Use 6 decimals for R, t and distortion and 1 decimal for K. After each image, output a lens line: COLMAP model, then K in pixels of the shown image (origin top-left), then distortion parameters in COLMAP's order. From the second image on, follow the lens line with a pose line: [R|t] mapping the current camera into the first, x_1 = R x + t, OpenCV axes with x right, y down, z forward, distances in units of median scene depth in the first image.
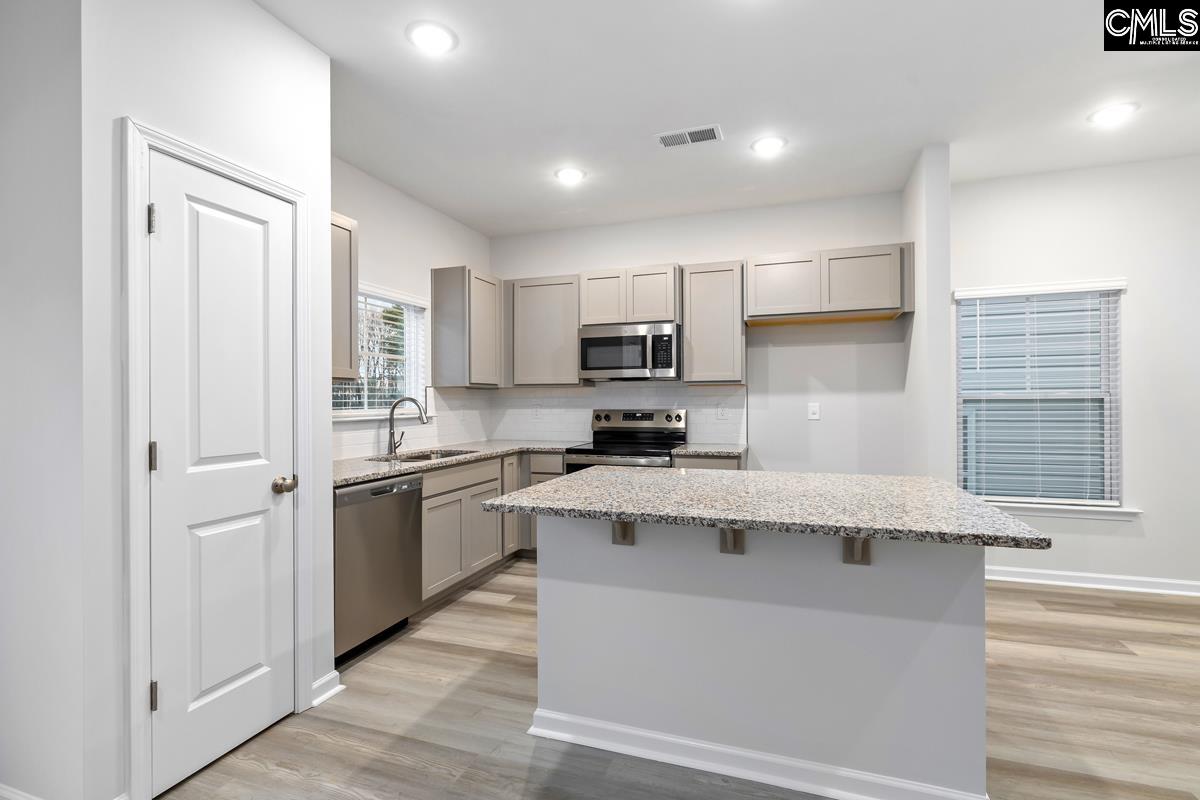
lens RADIAL K [[527.7, 0, 623.8], [0, 527.7, 400.7], [0, 0, 1]] dist [0.001832, 0.000320]
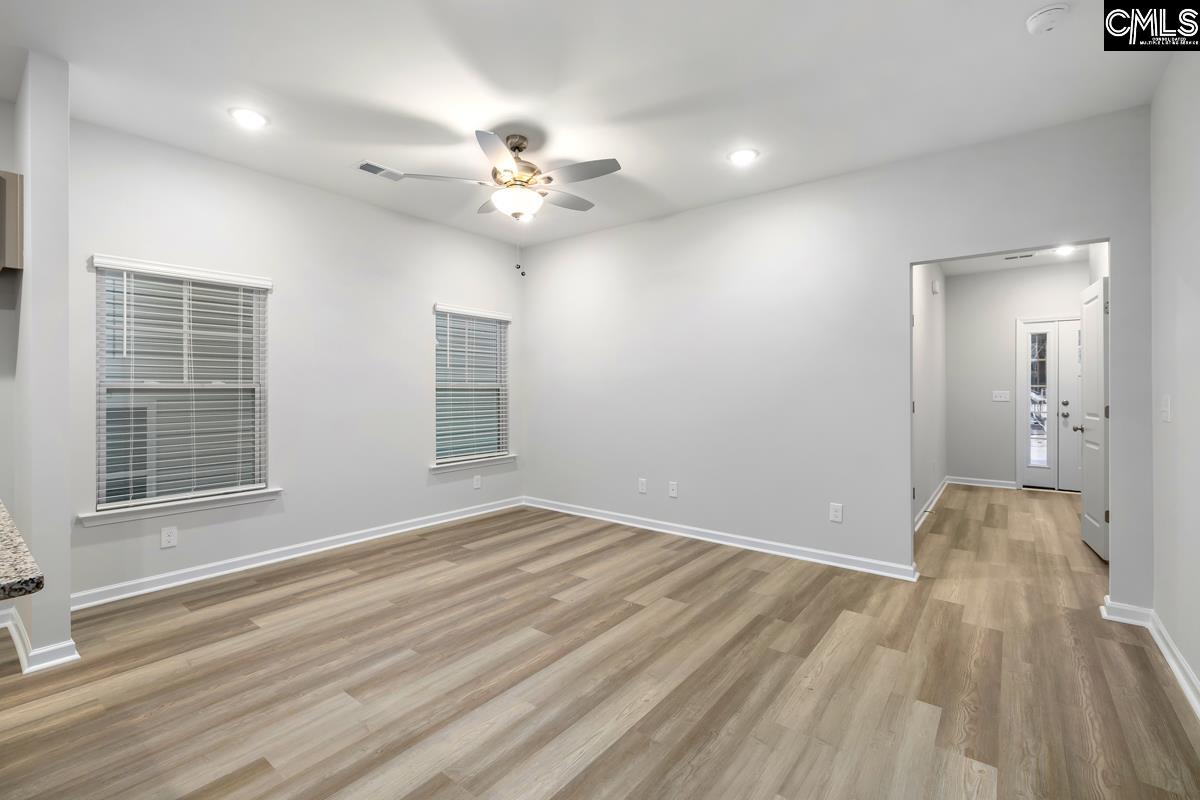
lens RADIAL K [[537.3, 0, 566.2], [0, 537.3, 388.5], [0, 0, 1]] dist [0.000320, -0.000046]
pose [[0.370621, 0.007198, 0.928756, 0.128245], [-0.003398, 0.999974, -0.006394, 0.000242], [-0.928778, -0.000787, 0.370636, 0.013688]]
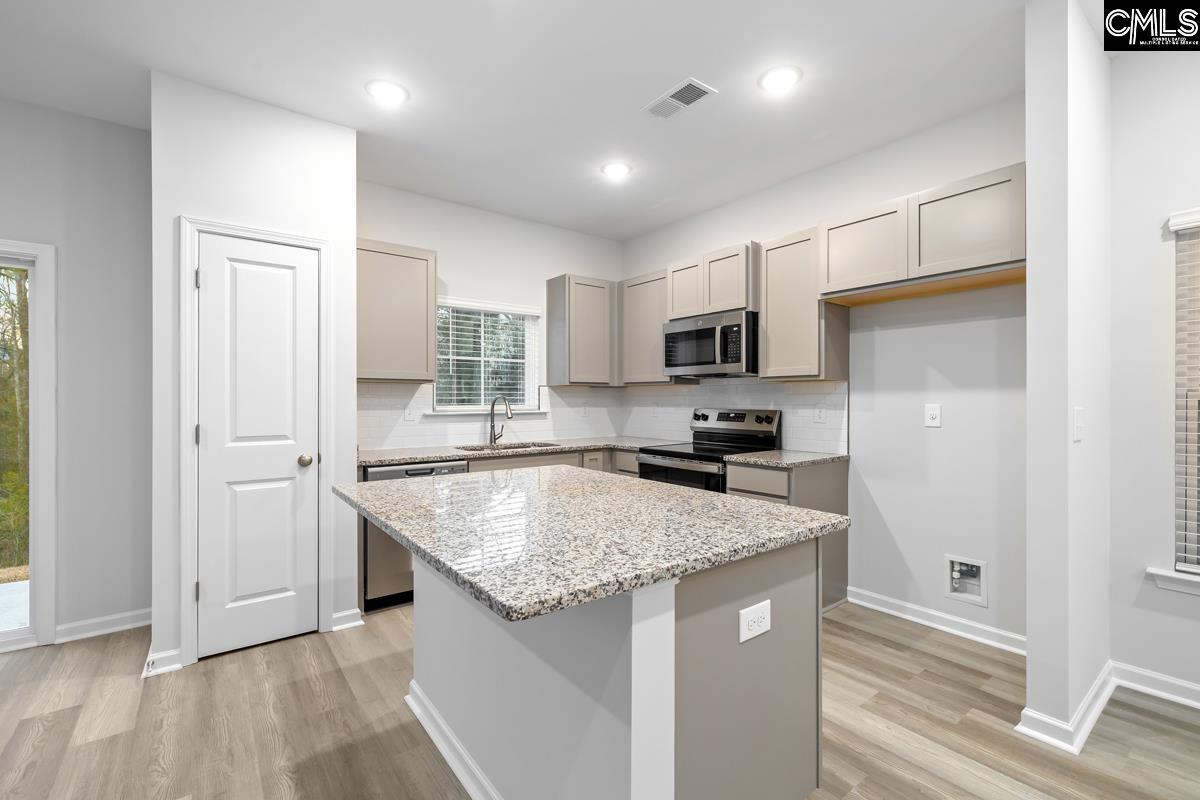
lens RADIAL K [[528.0, 0, 626.9], [0, 528.0, 400.8], [0, 0, 1]] dist [0.000646, 0.000079]
pose [[0.841453, 0.006992, -0.540285, 0.441545], [-0.004657, 0.999973, 0.005689, -0.002368], [0.540311, -0.002271, 0.841463, 0.175425]]
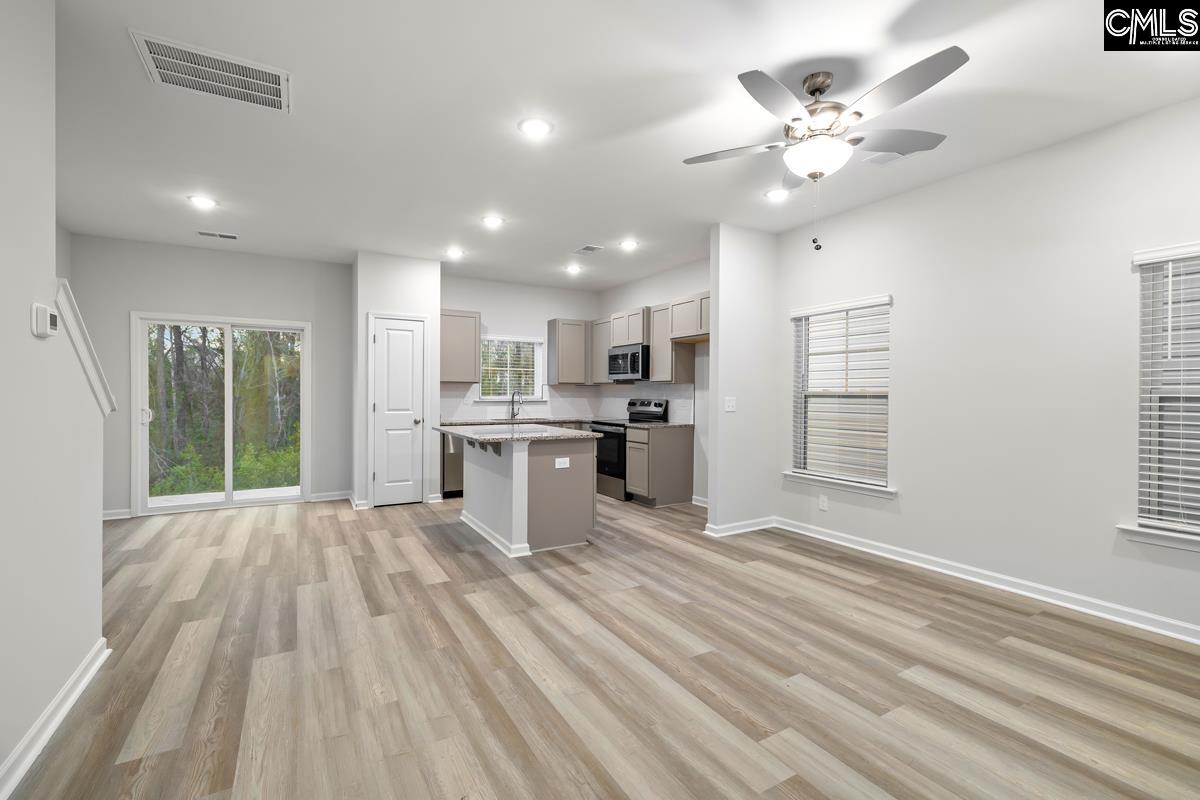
lens RADIAL K [[516.1, 0, 617.2], [0, 516.1, 396.8], [0, 0, 1]] dist [-0.000027, -0.000047]
pose [[0.765099, 0.014667, -0.643746, 1.137719], [-0.009866, 0.999890, 0.011055, -0.007593], [0.643837, -0.002107, 0.765160, -0.256881]]
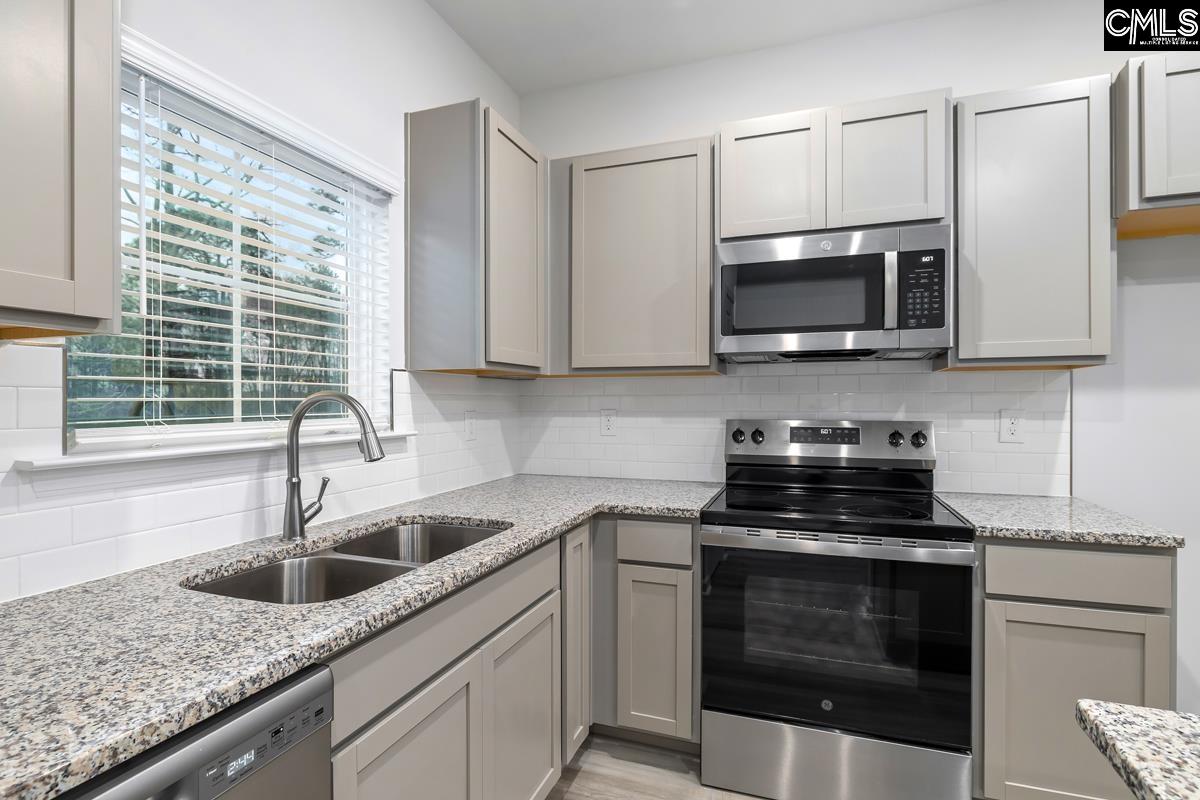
lens RADIAL K [[582.1, 0, 600.0], [0, 582.1, 400.0], [0, 0, 1]] dist [0.001357, 0.000208]
pose [[0.997702, 0.002831, -0.067696, -0.184321], [-0.003005, 0.999992, -0.002456, 0.000168], [0.067689, 0.002654, 0.997703, 0.583883]]
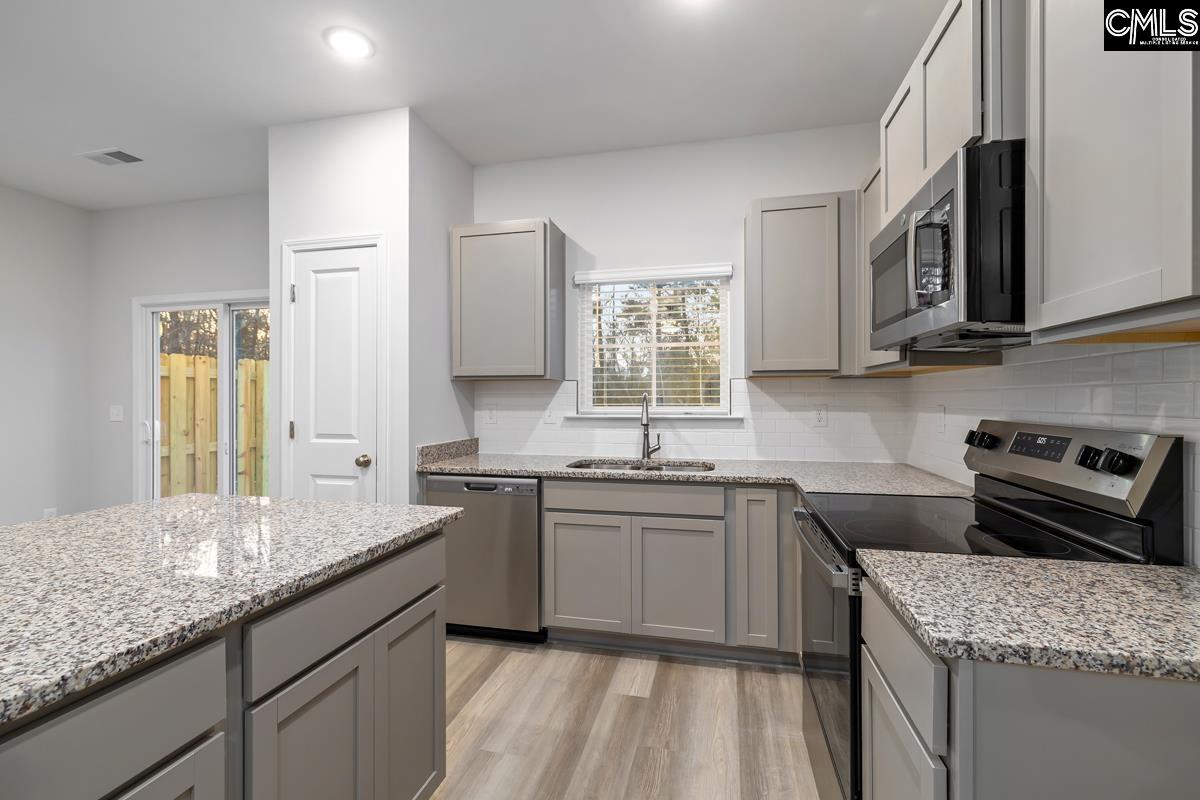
lens RADIAL K [[532.1, 0, 582.3], [0, 532.1, 397.9], [0, 0, 1]] dist [-0.000500, 0.000084]
pose [[0.076278, 0.004756, -0.997075, 0.420523], [0.001298, 0.999987, 0.004869, -0.003196], [0.997086, -0.001665, 0.076271, 0.825823]]
